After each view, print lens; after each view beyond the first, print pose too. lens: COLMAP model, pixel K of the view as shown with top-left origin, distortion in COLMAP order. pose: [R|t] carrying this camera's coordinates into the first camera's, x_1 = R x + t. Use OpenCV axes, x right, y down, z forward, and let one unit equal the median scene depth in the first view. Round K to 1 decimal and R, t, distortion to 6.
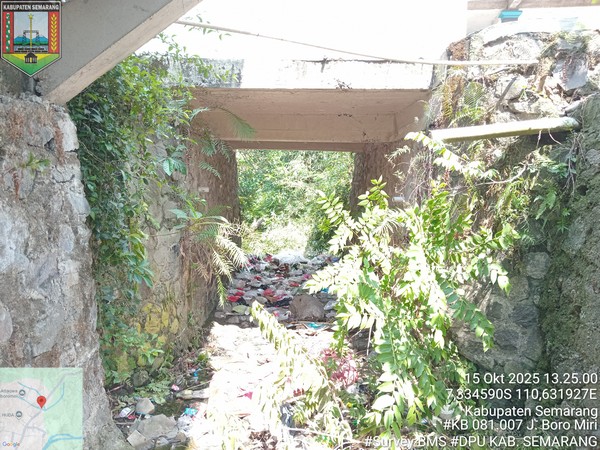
lens RADIAL K [[451.4, 0, 304.3], [0, 451.4, 226.7], [0, 0, 1]] dist [0.024292, -0.073290]
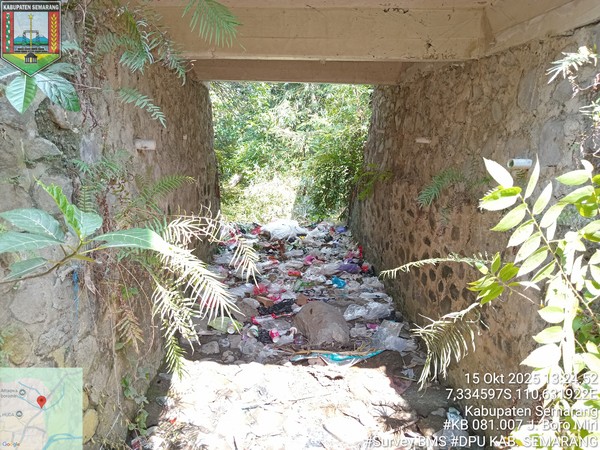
lens RADIAL K [[451.4, 0, 301.5], [0, 451.4, 226.4], [0, 0, 1]] dist [0.024292, -0.073290]
pose [[0.999359, -0.011363, 0.033942, -0.033635], [0.007502, 0.993704, 0.111789, -0.027447], [-0.034998, -0.111463, 0.993152, 0.272627]]
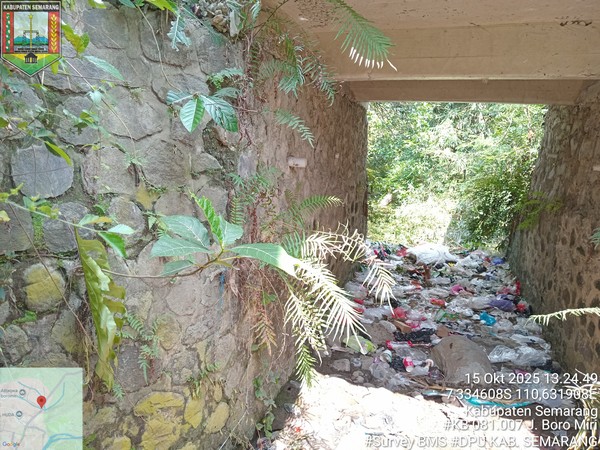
lens RADIAL K [[451.4, 0, 296.5], [0, 451.4, 225.6], [0, 0, 1]] dist [0.024292, -0.073290]
pose [[0.950393, 0.072896, -0.302389, -0.026234], [-0.051523, 0.995615, 0.078078, -0.028950], [0.306755, -0.058625, 0.949981, 0.274882]]
